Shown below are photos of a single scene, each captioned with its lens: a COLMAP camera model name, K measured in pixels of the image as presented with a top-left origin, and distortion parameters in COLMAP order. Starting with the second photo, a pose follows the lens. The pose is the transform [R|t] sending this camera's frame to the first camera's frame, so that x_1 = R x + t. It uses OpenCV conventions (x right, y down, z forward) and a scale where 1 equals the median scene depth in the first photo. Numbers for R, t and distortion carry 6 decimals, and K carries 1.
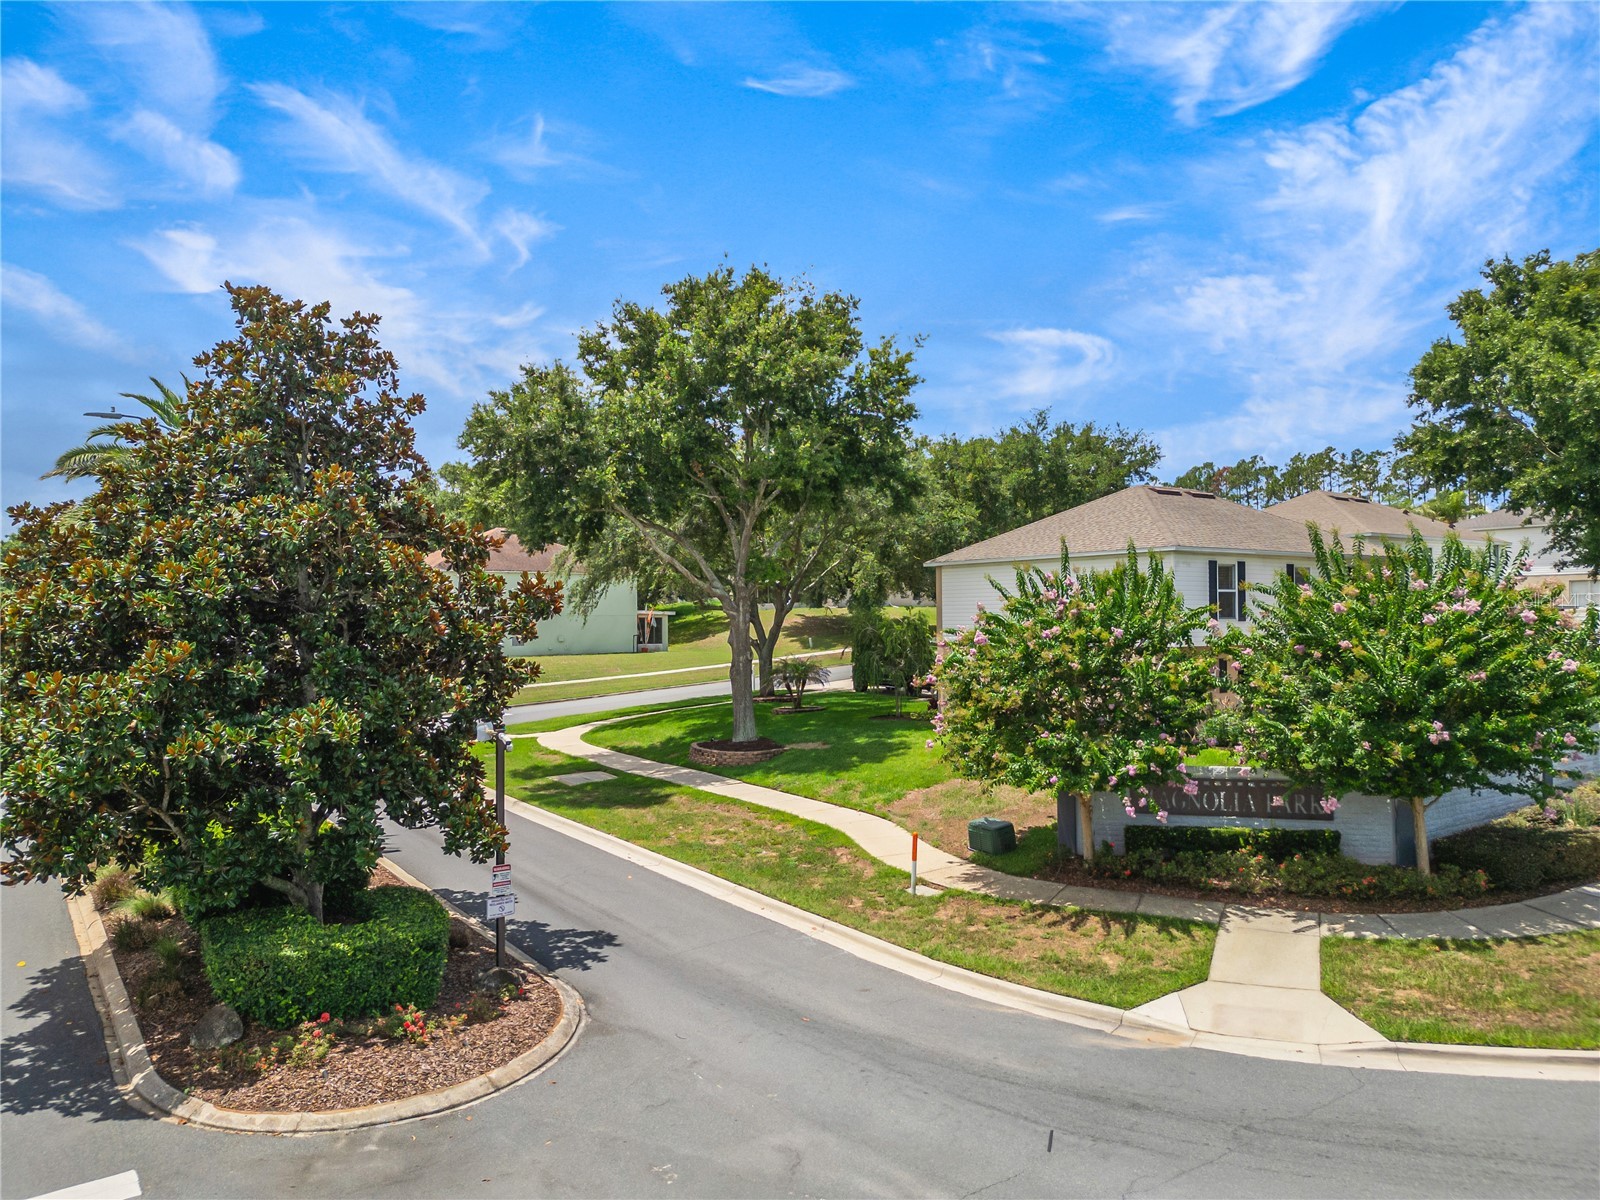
lens RADIAL K [[1132.0, 0, 802.4], [0, 1132.0, 602.5], [0, 0, 1]] dist [0.068799, -0.061512]
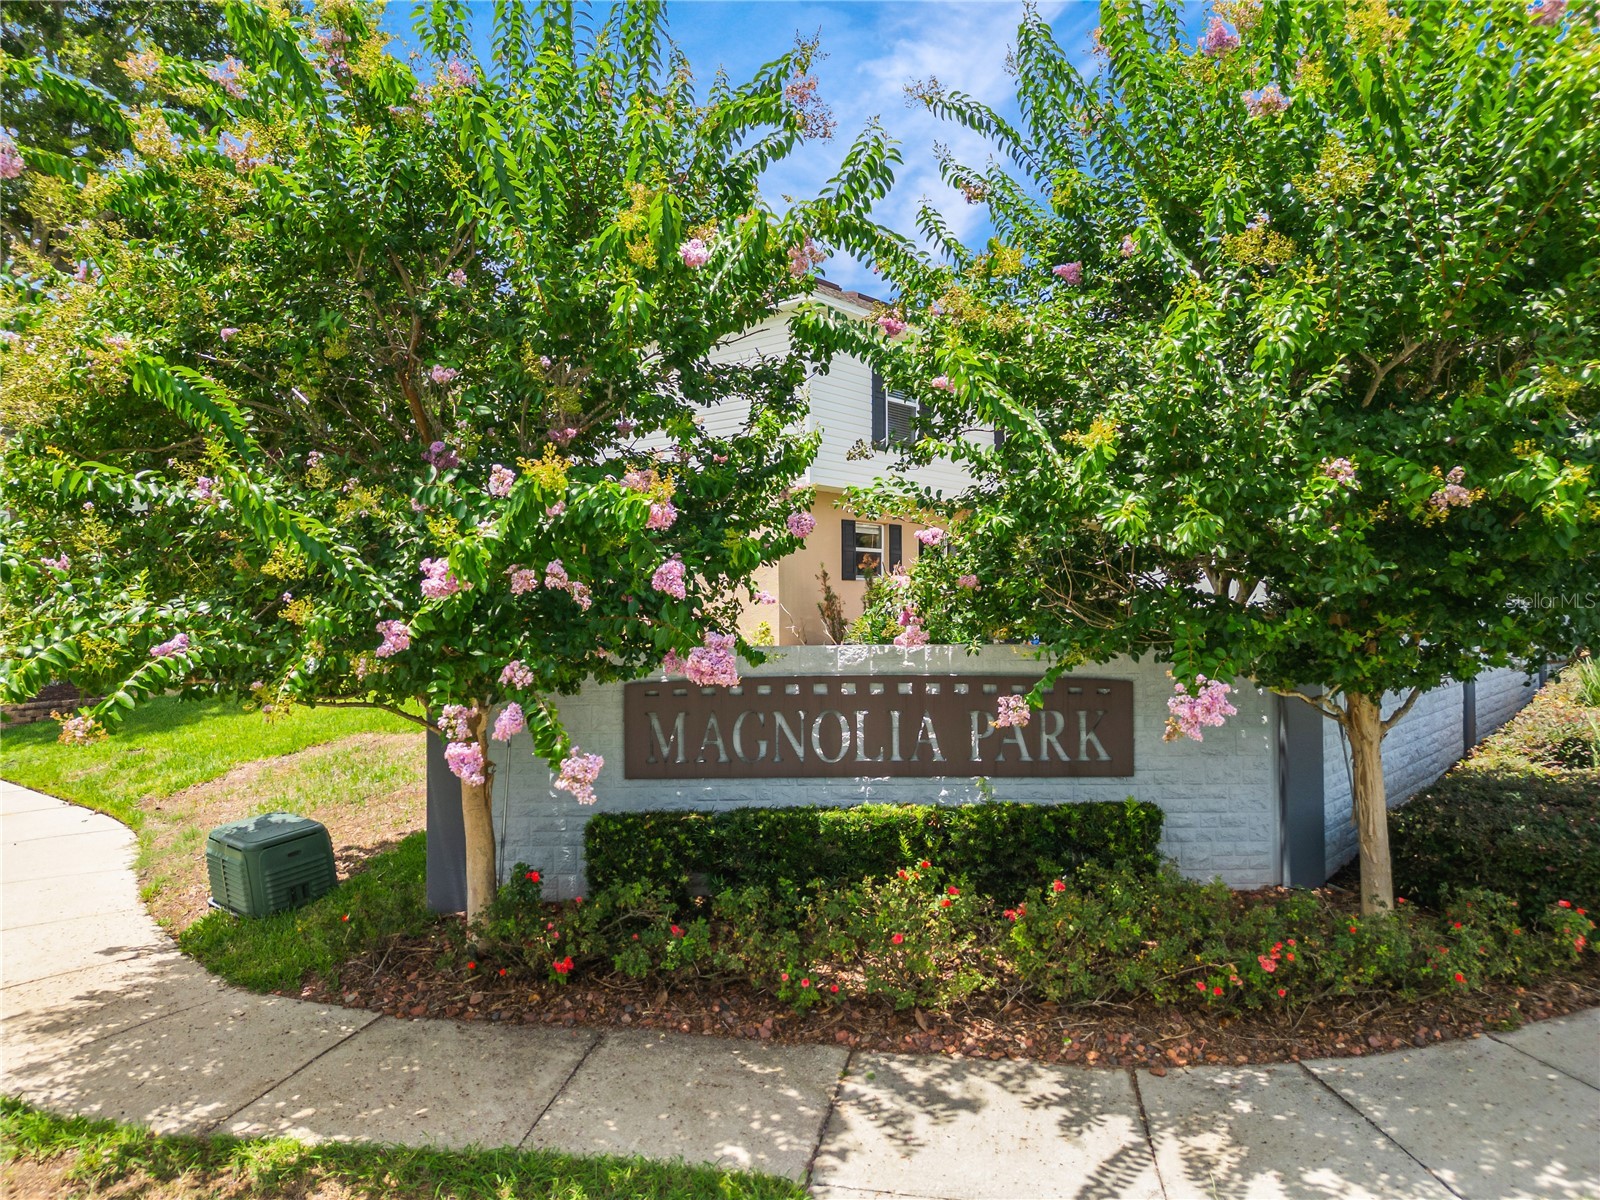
lens RADIAL K [[1132.0, 0, 802.4], [0, 1132.0, 602.5], [0, 0, 1]] dist [0.068799, -0.061512]
pose [[0.969914, 0.001434, 0.243444, 0.273544], [-0.002208, 0.999993, 0.002903, 0.136129], [-0.243438, -0.003353, 0.969911, 0.683074]]
